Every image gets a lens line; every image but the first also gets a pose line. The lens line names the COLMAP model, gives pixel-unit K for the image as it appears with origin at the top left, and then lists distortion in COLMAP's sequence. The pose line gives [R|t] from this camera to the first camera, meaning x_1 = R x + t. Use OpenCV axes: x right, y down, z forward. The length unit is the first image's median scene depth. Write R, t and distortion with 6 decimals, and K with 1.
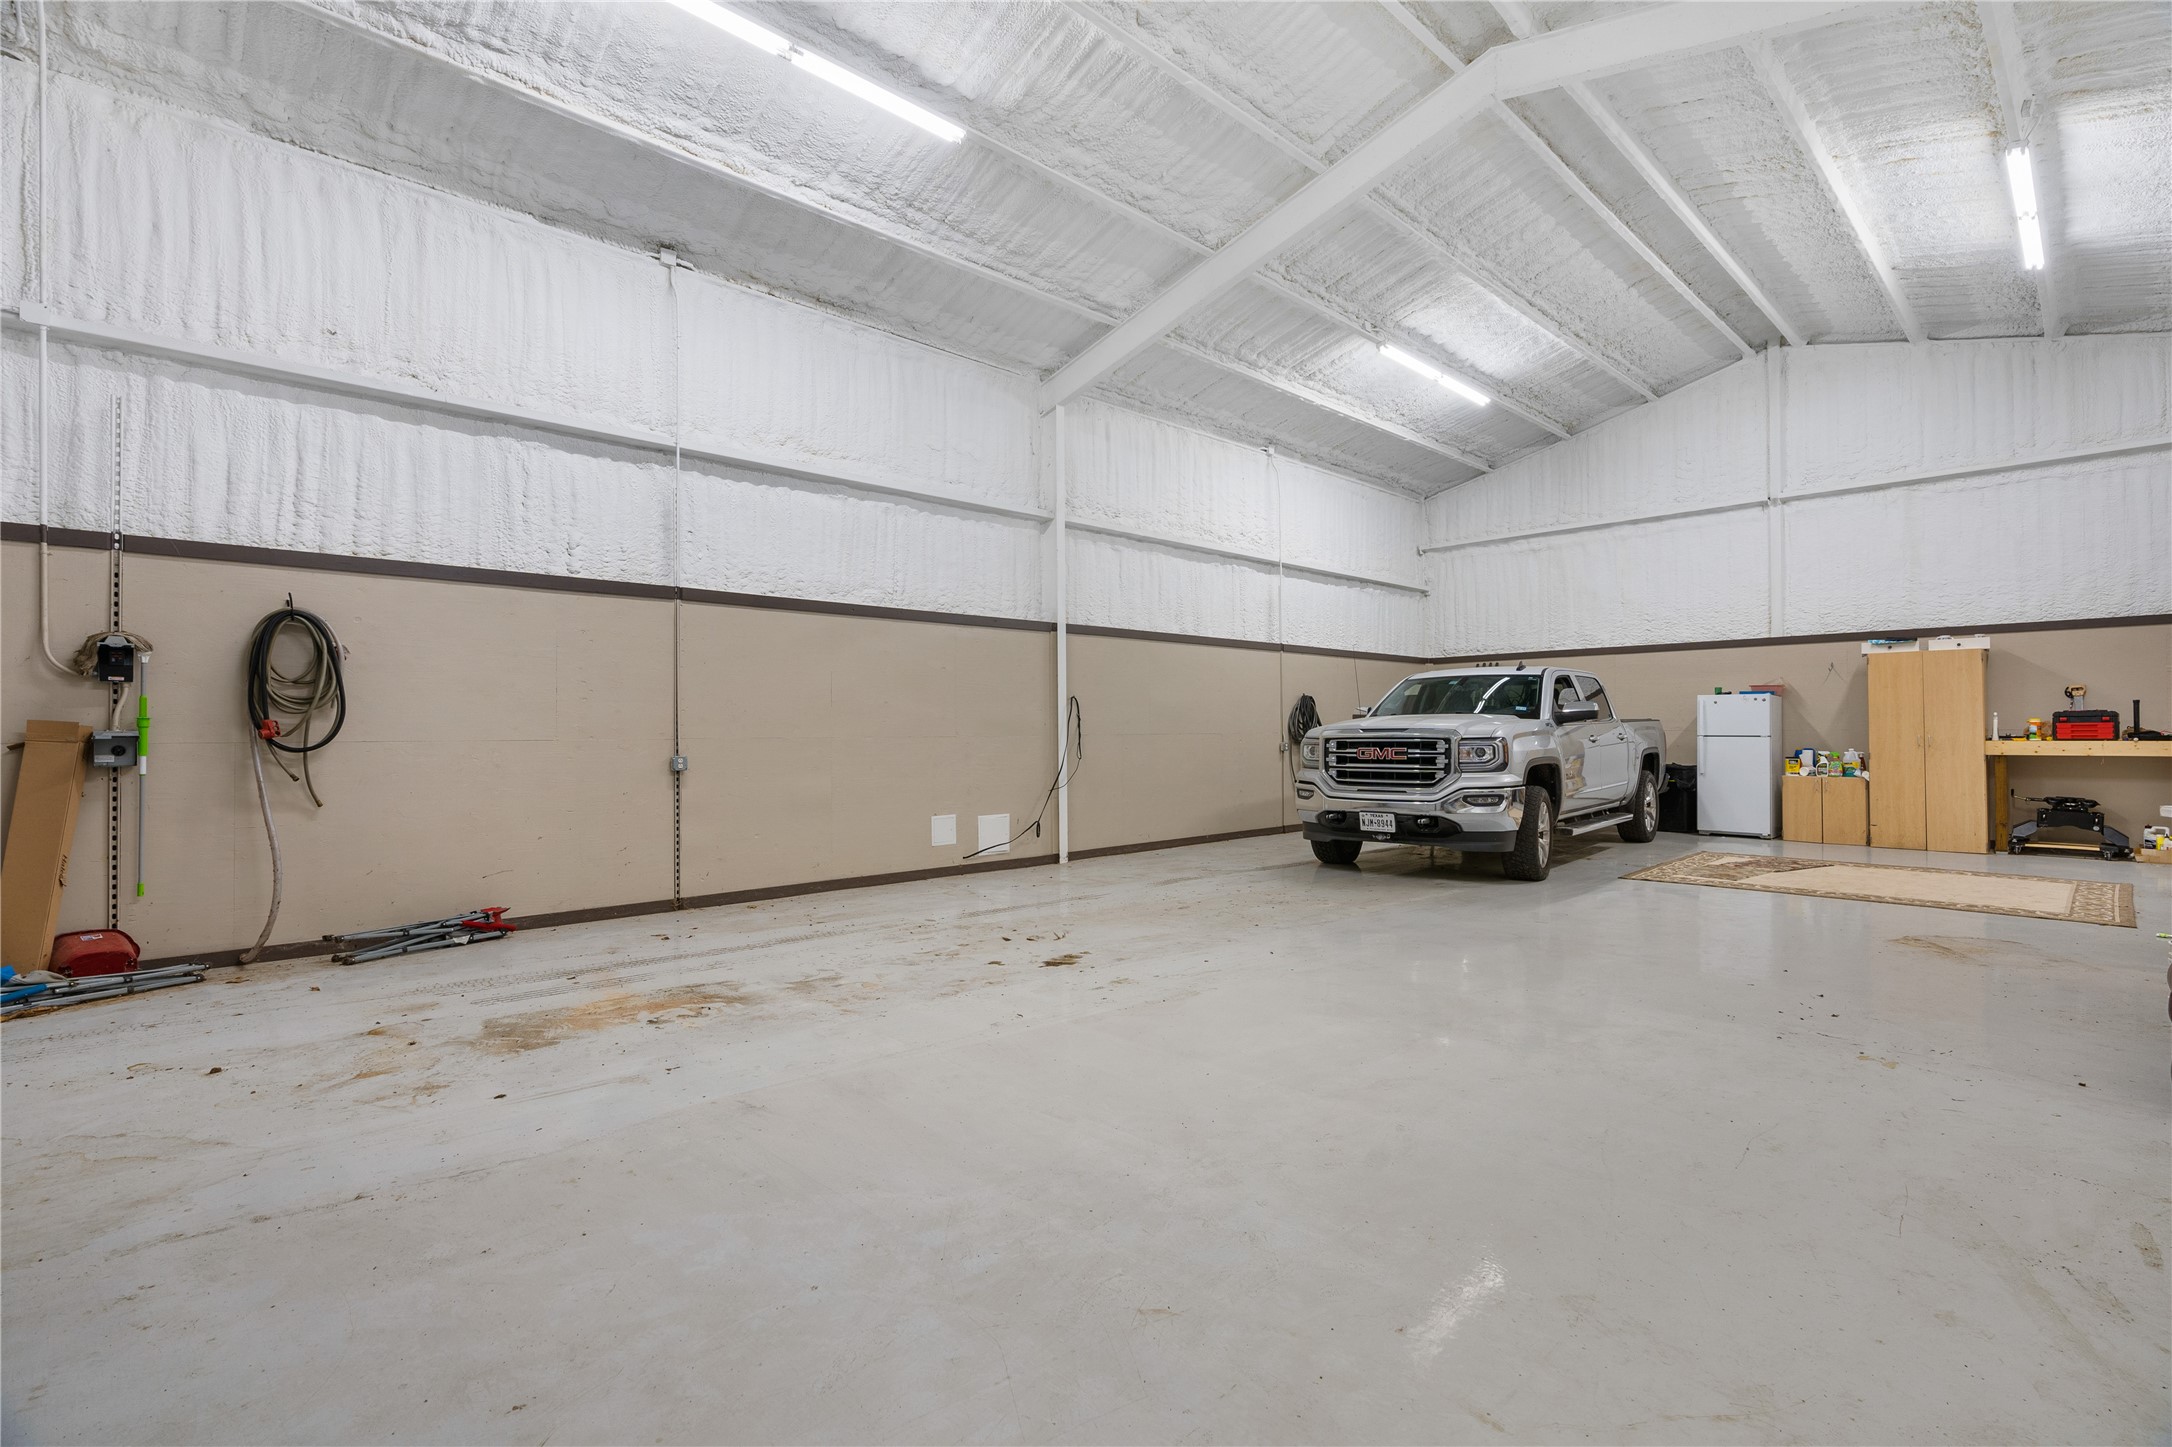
lens RADIAL K [[999.6, 0, 1084.3], [0, 999.6, 721.1], [0, 0, 1]] dist [-0.001219, -0.000030]
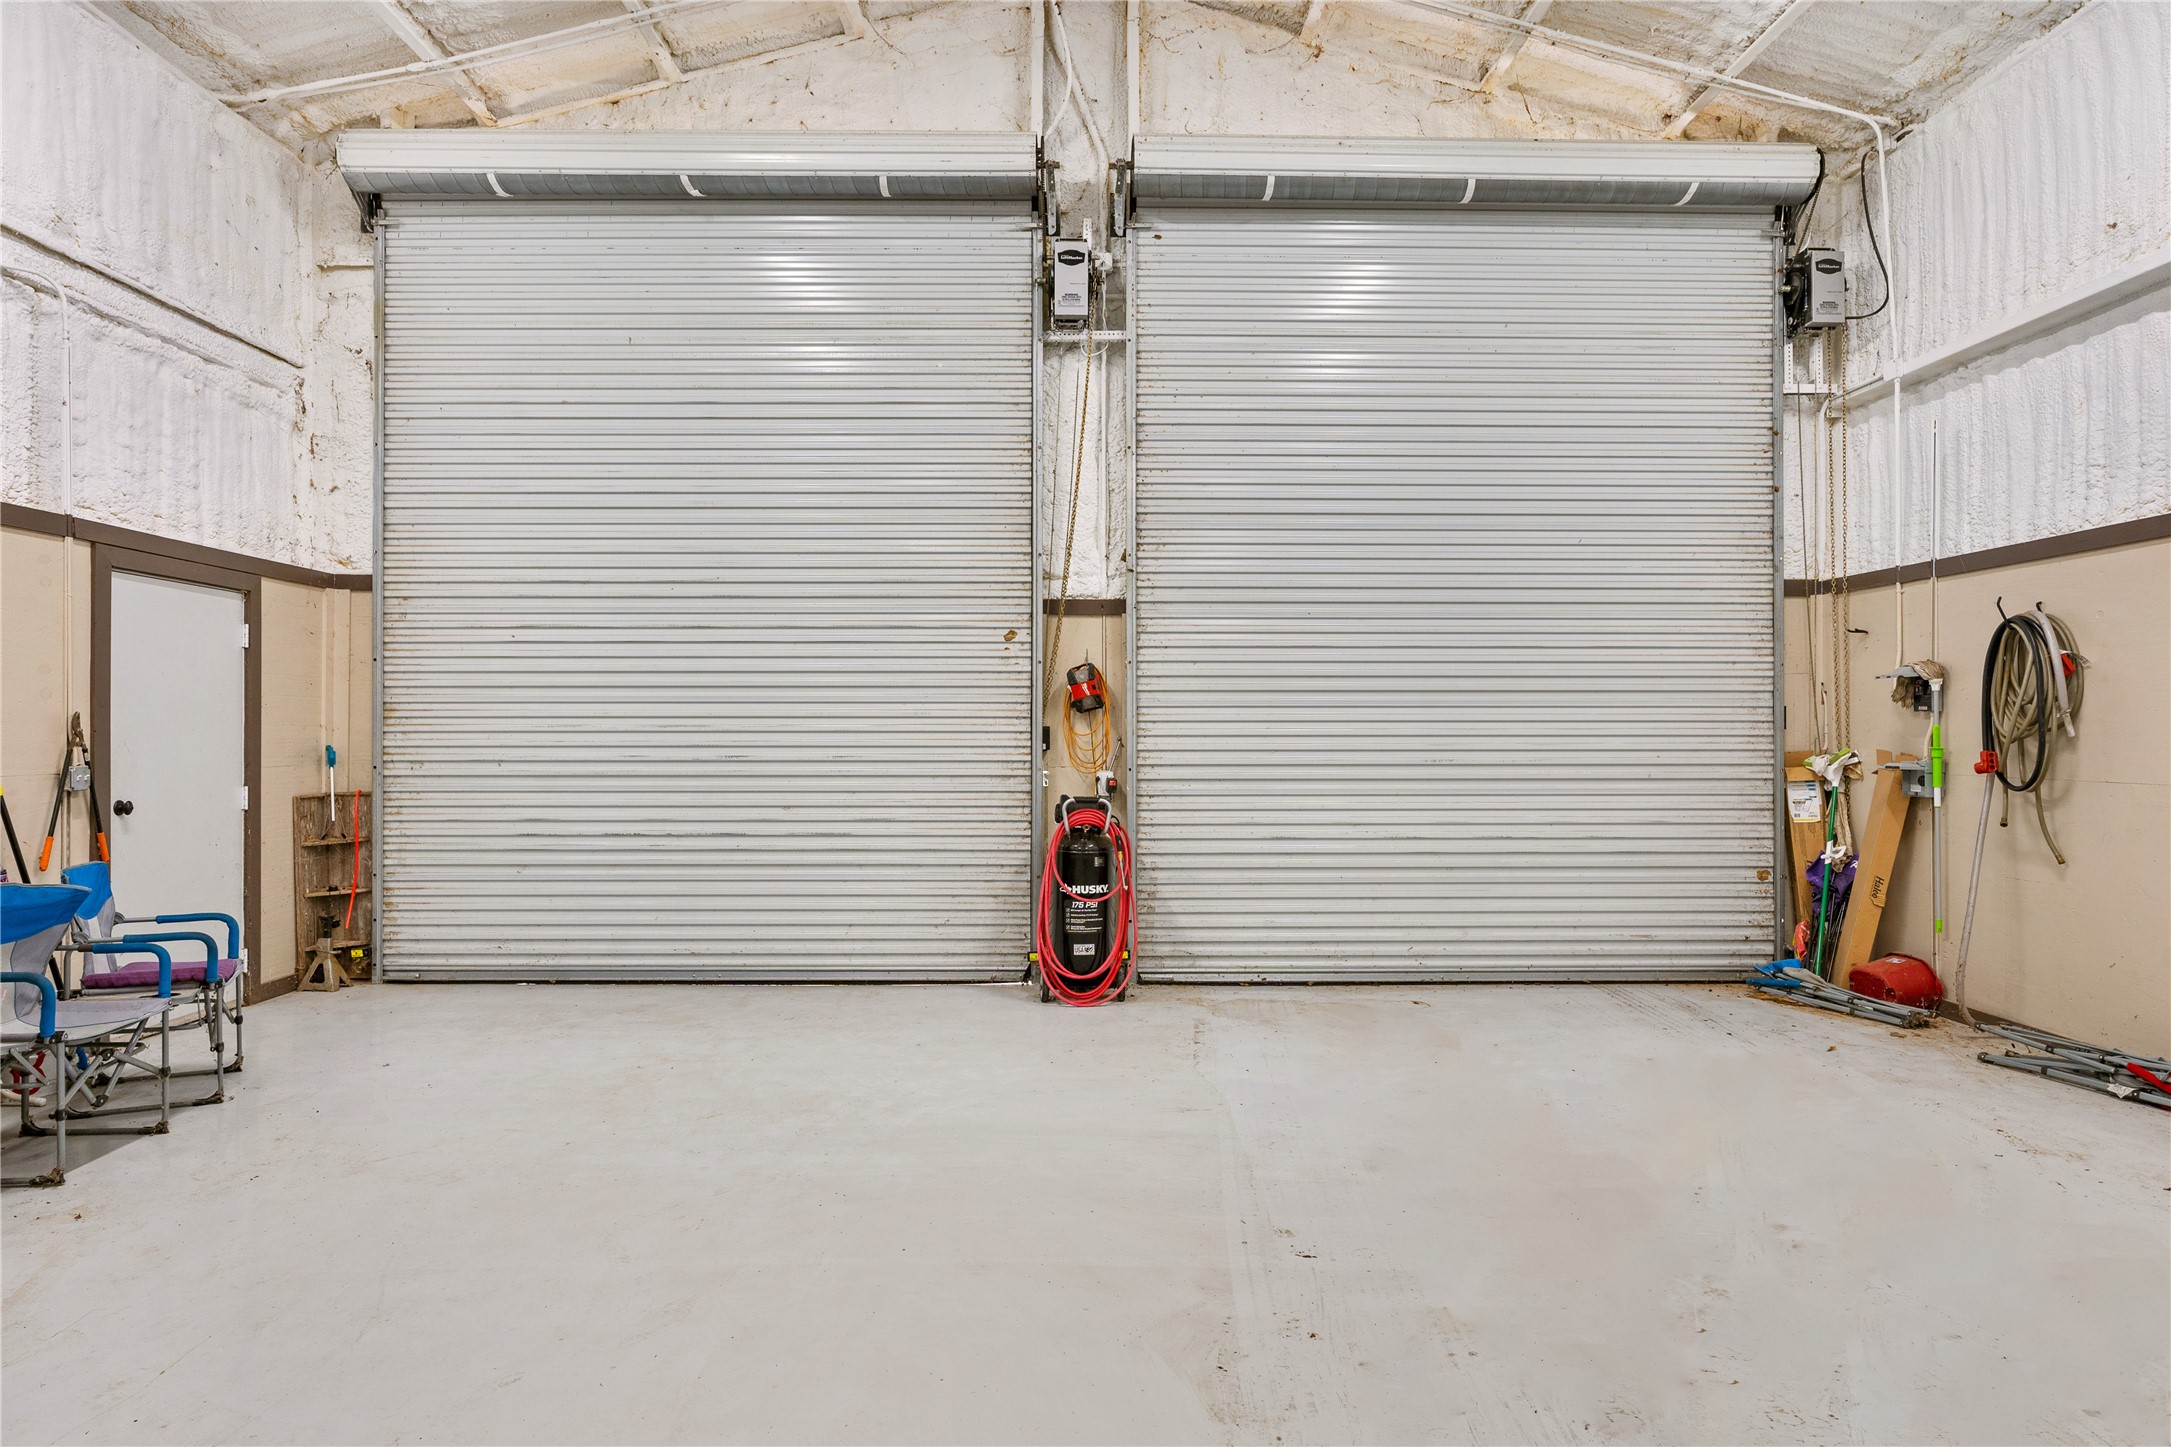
lens RADIAL K [[1243.2, 0, 1082.2], [0, 1243.2, 725.1], [0, 0, 1]] dist [0.002570, 0.000012]
pose [[-0.678477, -0.002481, -0.734618, 0.487041], [0.008693, 0.999897, -0.011405, -0.018270], [0.734570, -0.014124, -0.678386, 1.177738]]
